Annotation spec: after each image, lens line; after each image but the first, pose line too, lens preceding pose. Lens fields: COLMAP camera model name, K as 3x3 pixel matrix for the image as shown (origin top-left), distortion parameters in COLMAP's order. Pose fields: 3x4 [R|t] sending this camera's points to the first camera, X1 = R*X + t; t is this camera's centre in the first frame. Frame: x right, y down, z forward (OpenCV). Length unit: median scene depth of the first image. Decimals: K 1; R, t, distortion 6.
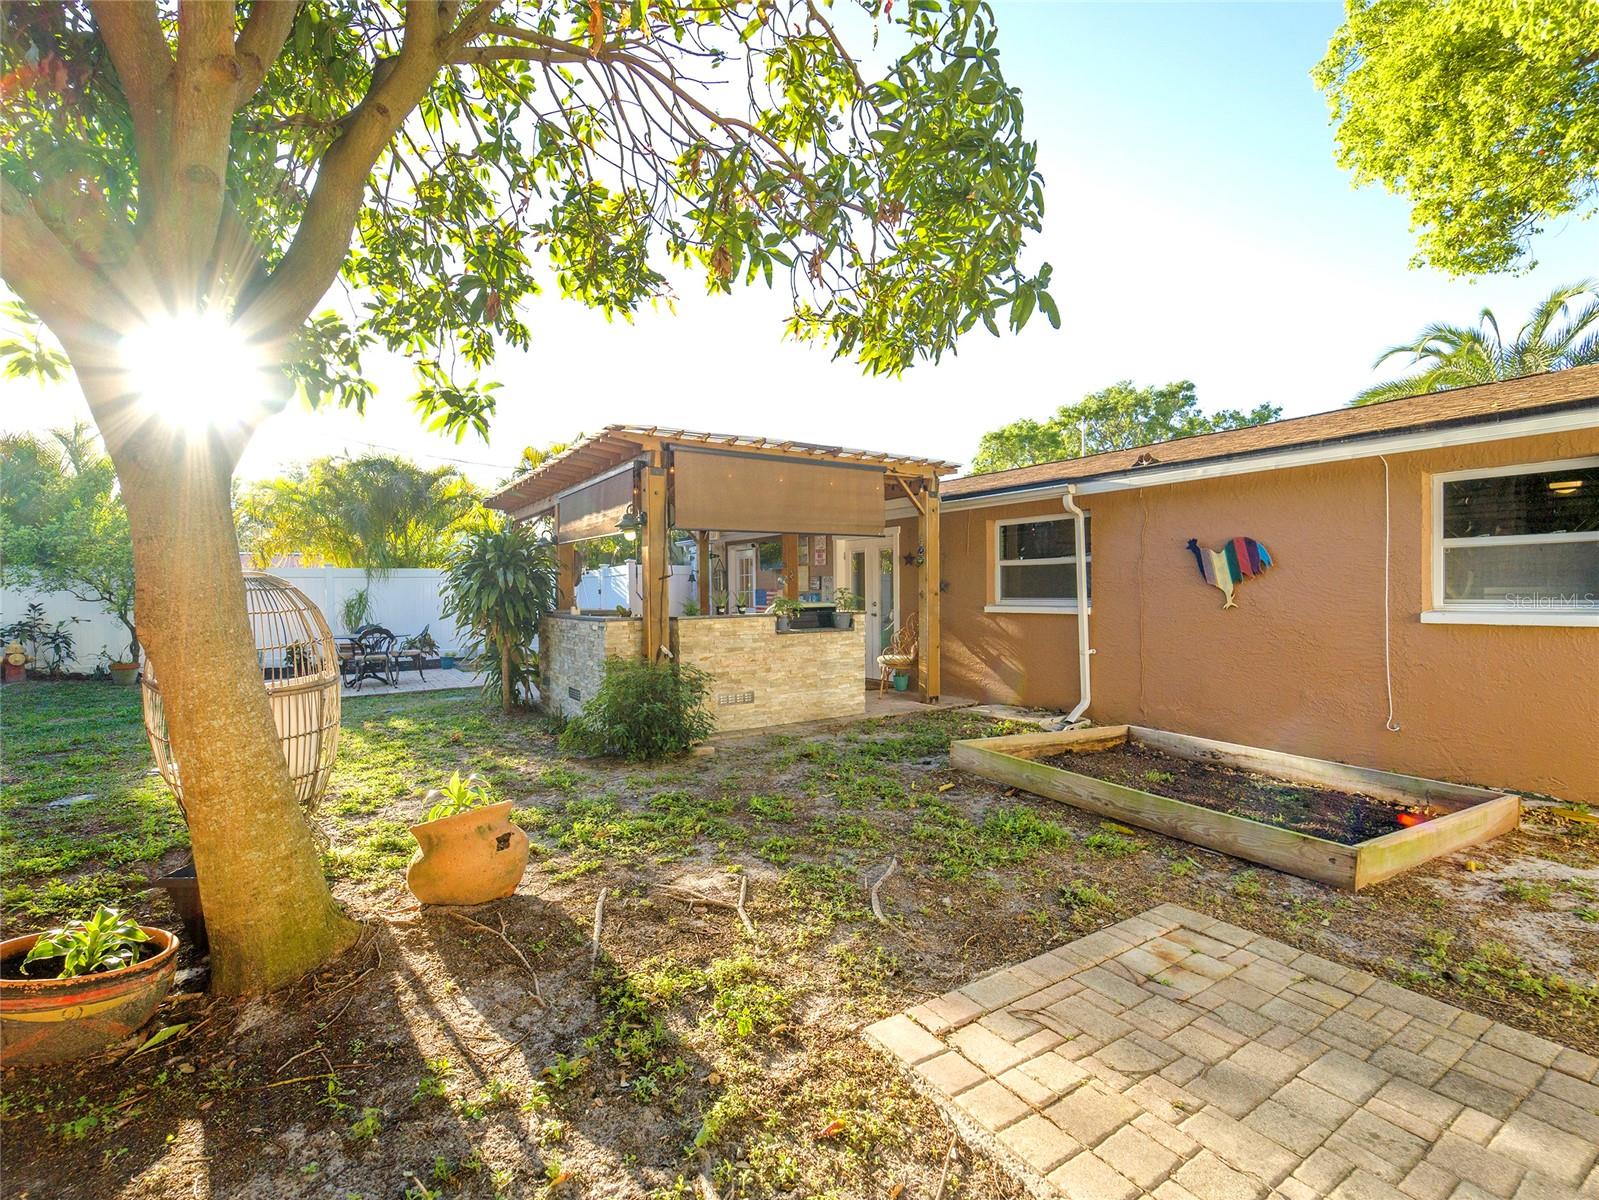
lens RADIAL K [[729.7, 0, 793.1], [0, 729.7, 601.3], [0, 0, 1]] dist [-0.017380, -0.003345]
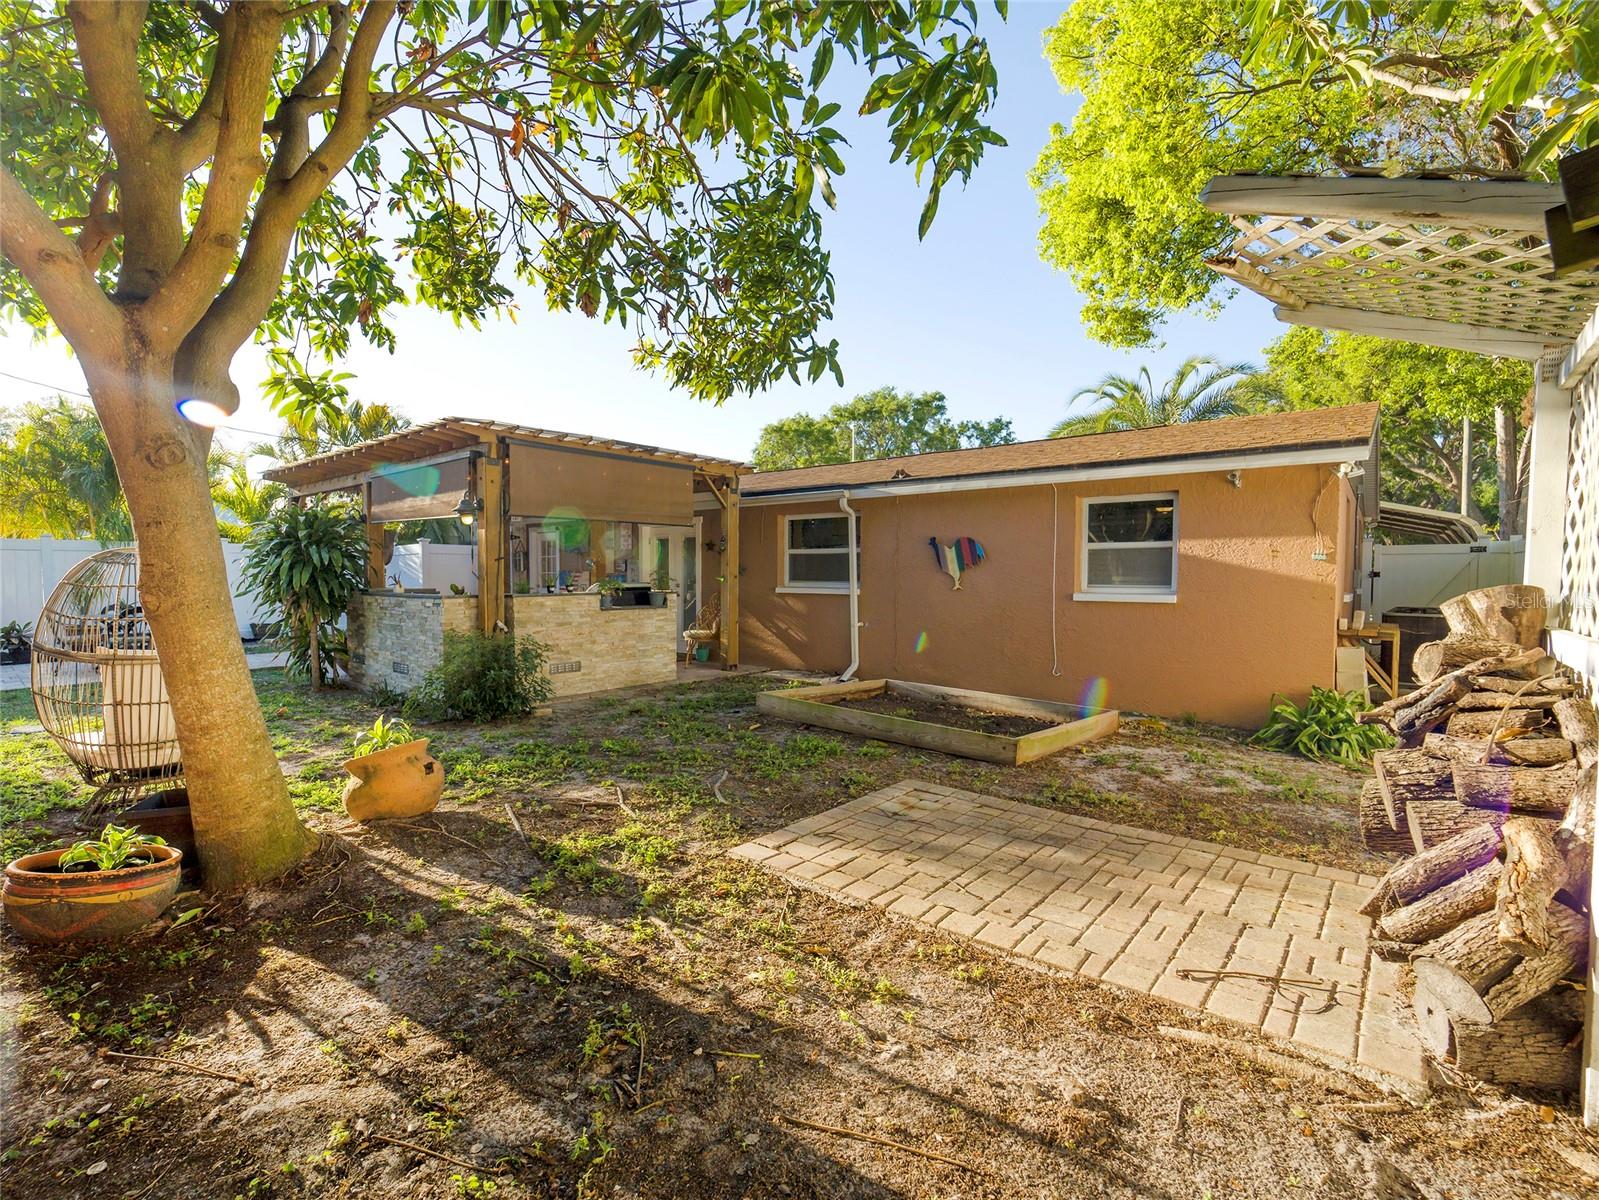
lens RADIAL K [[729.7, 0, 793.1], [0, 729.7, 601.3], [0, 0, 1]] dist [-0.017380, -0.003345]
pose [[0.954983, 0.002048, 0.296654, -0.120614], [-0.008918, 0.999722, 0.021806, 0.005472], [-0.296527, -0.023470, 0.954736, -0.274756]]
